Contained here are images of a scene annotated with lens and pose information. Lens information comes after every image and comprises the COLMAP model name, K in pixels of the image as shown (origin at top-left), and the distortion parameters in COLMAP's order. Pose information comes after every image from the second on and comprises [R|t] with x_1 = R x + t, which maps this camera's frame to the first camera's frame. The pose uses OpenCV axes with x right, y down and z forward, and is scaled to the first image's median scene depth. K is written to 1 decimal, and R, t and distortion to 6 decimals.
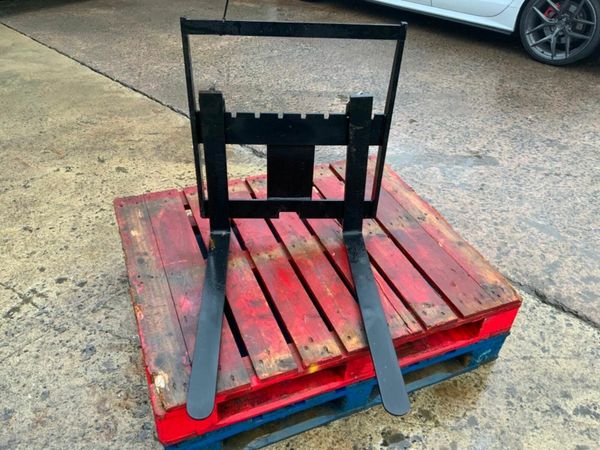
lens RADIAL K [[494.2, 0, 300.0], [0, 494.2, 225.0], [0, 0, 1]] dist [0.075876, -0.148423]
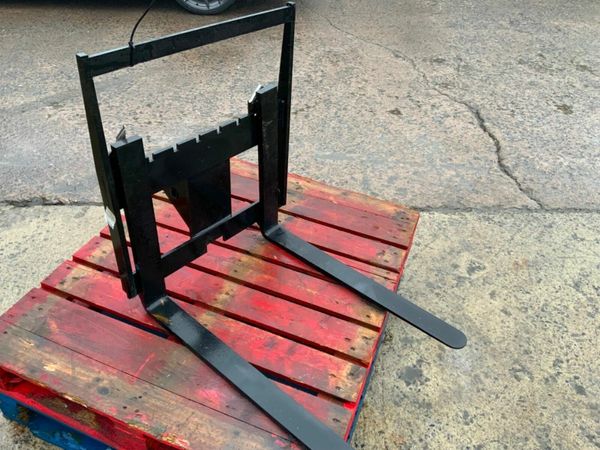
lens RADIAL K [[494.2, 0, 300.0], [0, 494.2, 225.0], [0, 0, 1]] dist [0.075876, -0.148423]
pose [[0.692029, -0.445059, 0.568347, -0.436345], [0.402127, 0.891528, 0.208498, -0.185743], [-0.599492, 0.084261, 0.795933, 0.224650]]
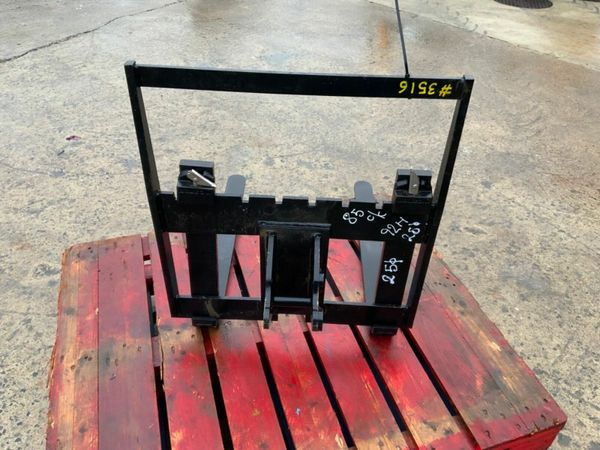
lens RADIAL K [[494.2, 0, 300.0], [0, 494.2, 225.0], [0, 0, 1]] dist [0.075876, -0.148423]
pose [[-0.993670, -0.109858, 0.023458, -0.039940], [-0.004189, 0.244914, 0.969536, -0.830148], [-0.112257, 0.963301, -0.243823, 1.134135]]
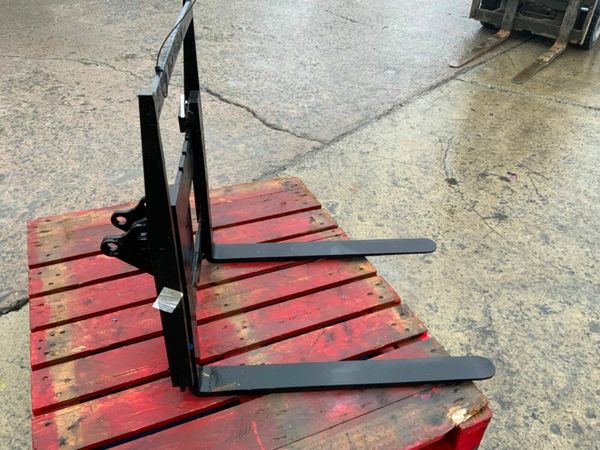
lens RADIAL K [[494.2, 0, 300.0], [0, 494.2, 225.0], [0, 0, 1]] dist [0.075876, -0.148423]
pose [[-0.027772, -0.623424, 0.781391, -0.601879], [0.560791, 0.637376, 0.528455, -0.424428], [-0.827491, 0.452873, 0.331910, 0.624090]]
